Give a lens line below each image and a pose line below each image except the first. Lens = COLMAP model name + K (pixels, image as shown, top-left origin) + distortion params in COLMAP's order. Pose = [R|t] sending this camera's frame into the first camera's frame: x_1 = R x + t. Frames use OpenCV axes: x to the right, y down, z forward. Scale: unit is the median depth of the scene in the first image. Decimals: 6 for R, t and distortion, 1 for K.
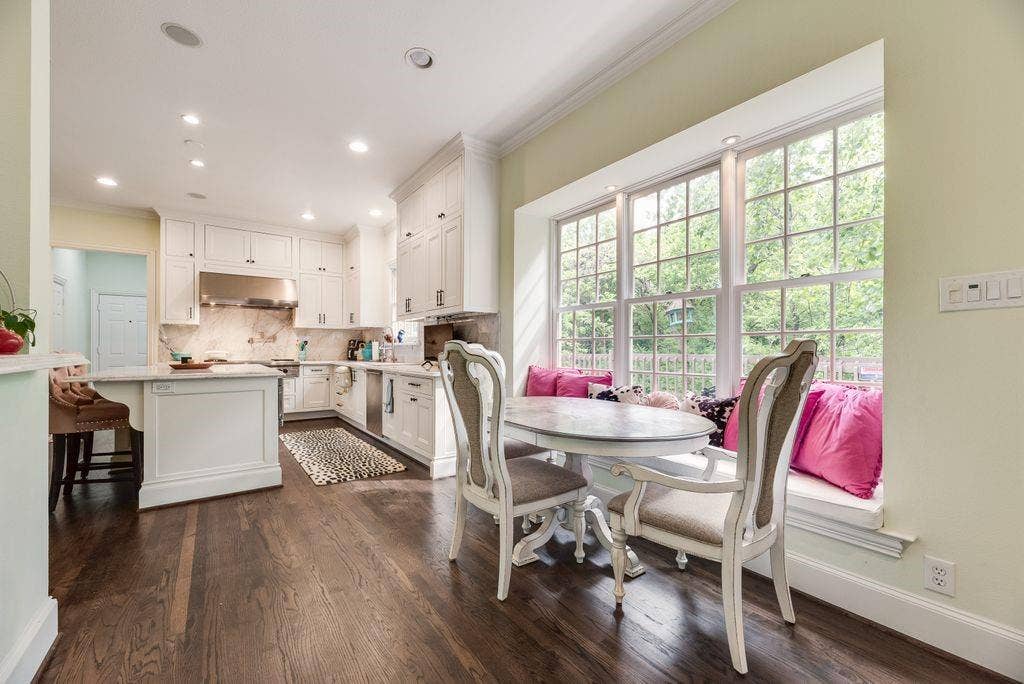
lens RADIAL K [[413.5, 0, 513.0], [0, 413.5, 350.4], [0, 0, 1]] dist [0.003288, 0.000070]
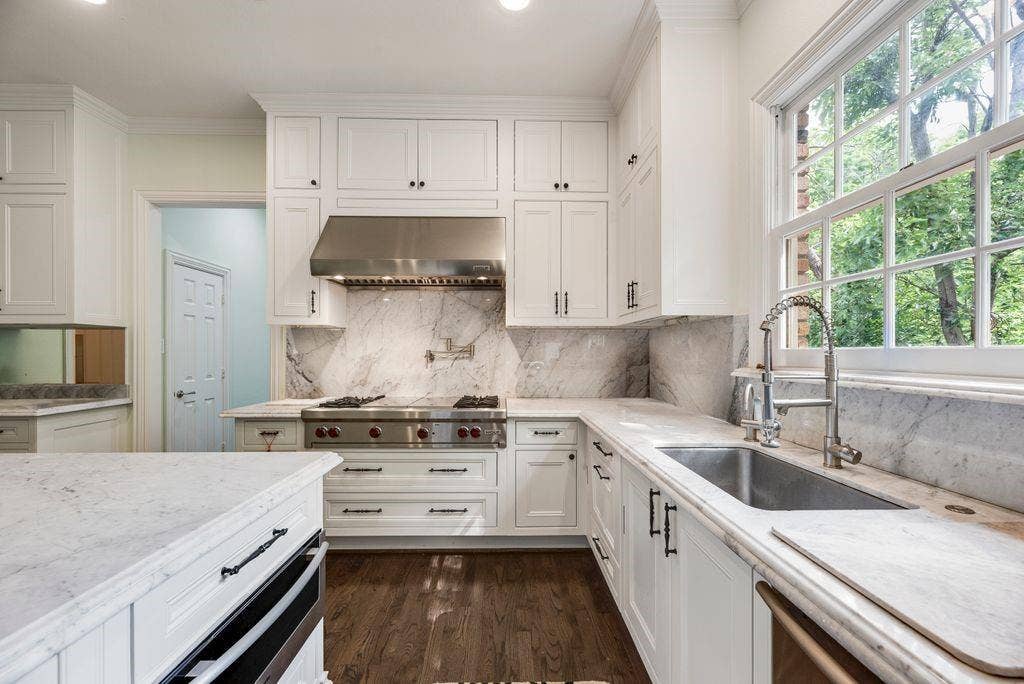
lens RADIAL K [[413.5, 0, 512.9], [0, 413.5, 351.2], [0, 0, 1]] dist [0.003288, 0.000070]
pose [[0.825190, -0.000765, -0.564855, -0.285238], [0.000182, 0.999999, -0.001089, -0.029870], [0.564856, 0.000796, 0.825189, 0.673647]]
